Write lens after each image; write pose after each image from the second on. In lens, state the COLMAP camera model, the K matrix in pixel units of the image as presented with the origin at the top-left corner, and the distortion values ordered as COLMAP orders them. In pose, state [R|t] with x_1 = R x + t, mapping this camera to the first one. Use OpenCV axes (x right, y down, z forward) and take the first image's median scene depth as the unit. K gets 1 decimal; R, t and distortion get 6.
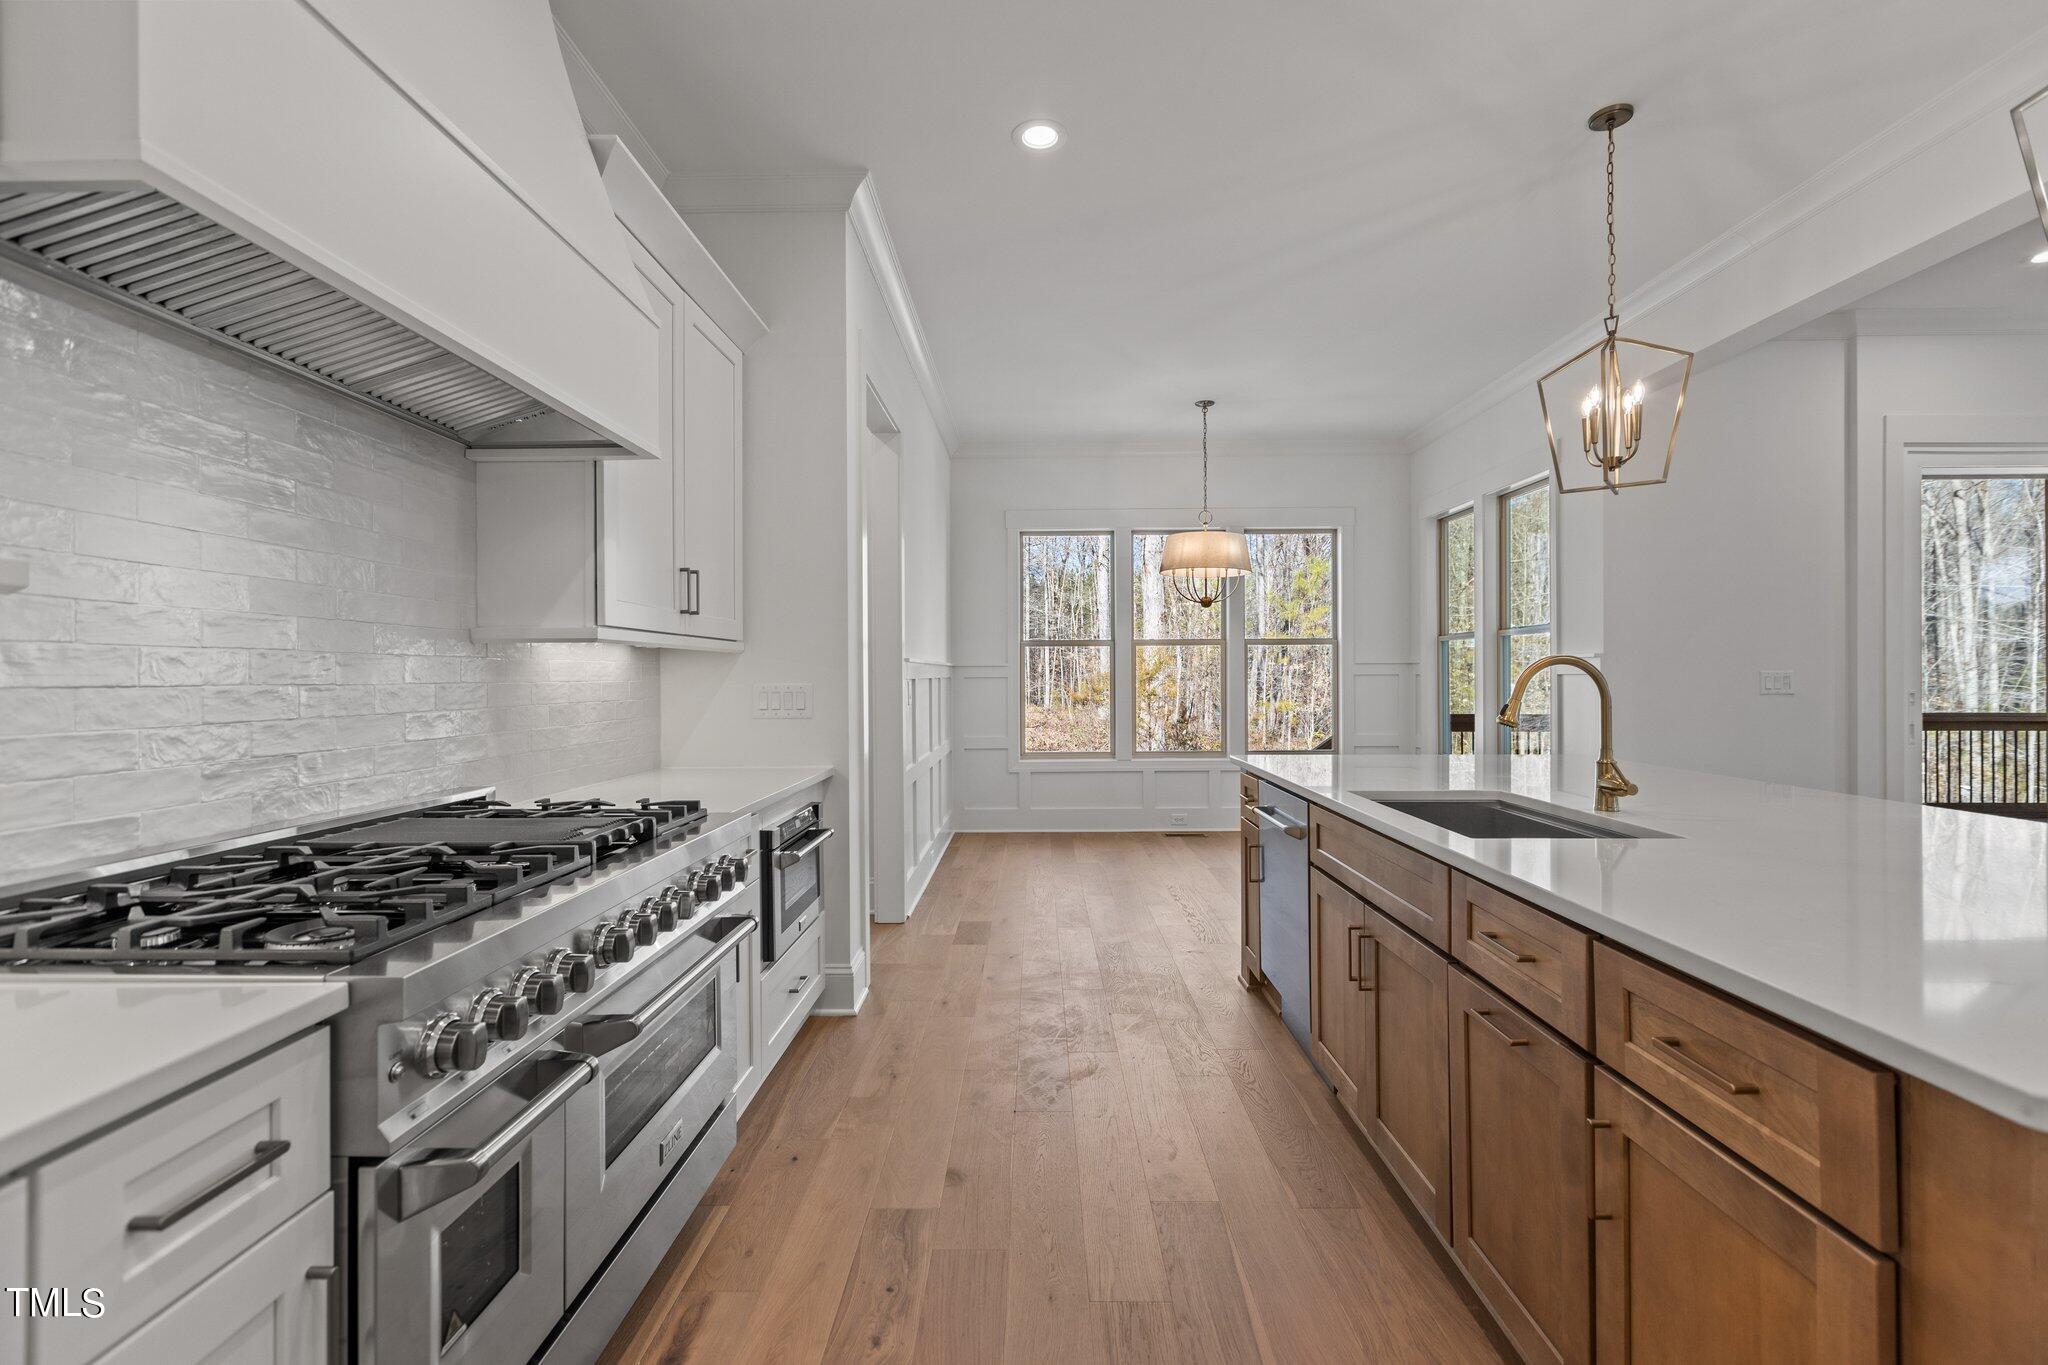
lens RADIAL K [[911.0, 0, 1028.4], [0, 911.0, 678.2], [0, 0, 1]] dist [0.001850, 0.000614]
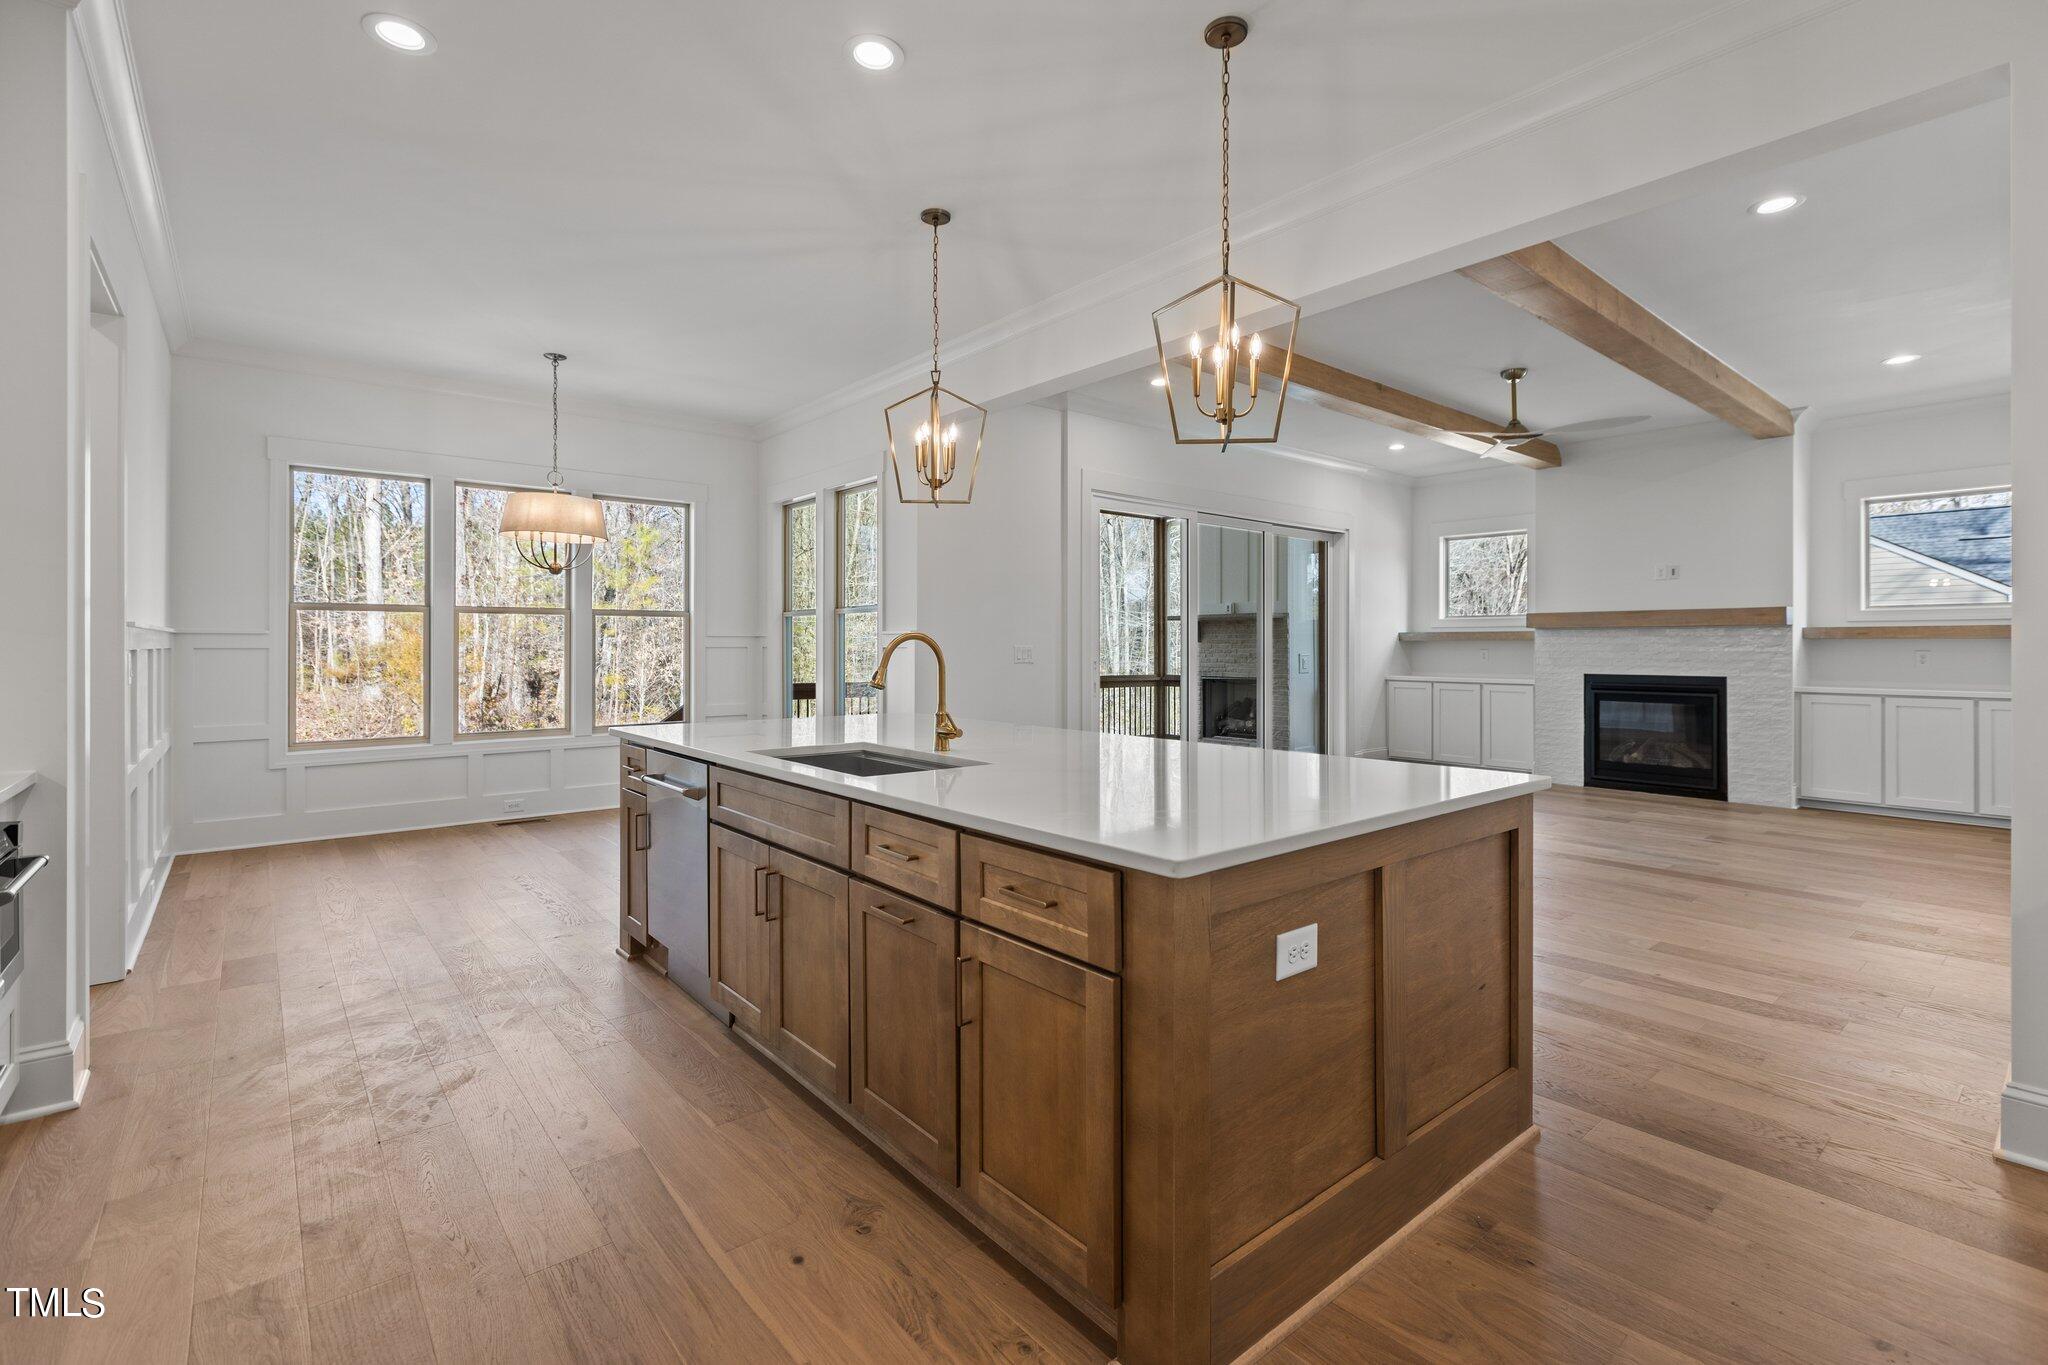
lens RADIAL K [[911.0, 0, 1032.6], [0, 911.0, 645.9], [0, 0, 1]] dist [0.001850, 0.000614]
pose [[0.758461, 0.005527, 0.651695, -0.091630], [-0.002146, 0.999980, -0.005983, 0.000952], [-0.651715, 0.003139, 0.758458, -0.063829]]
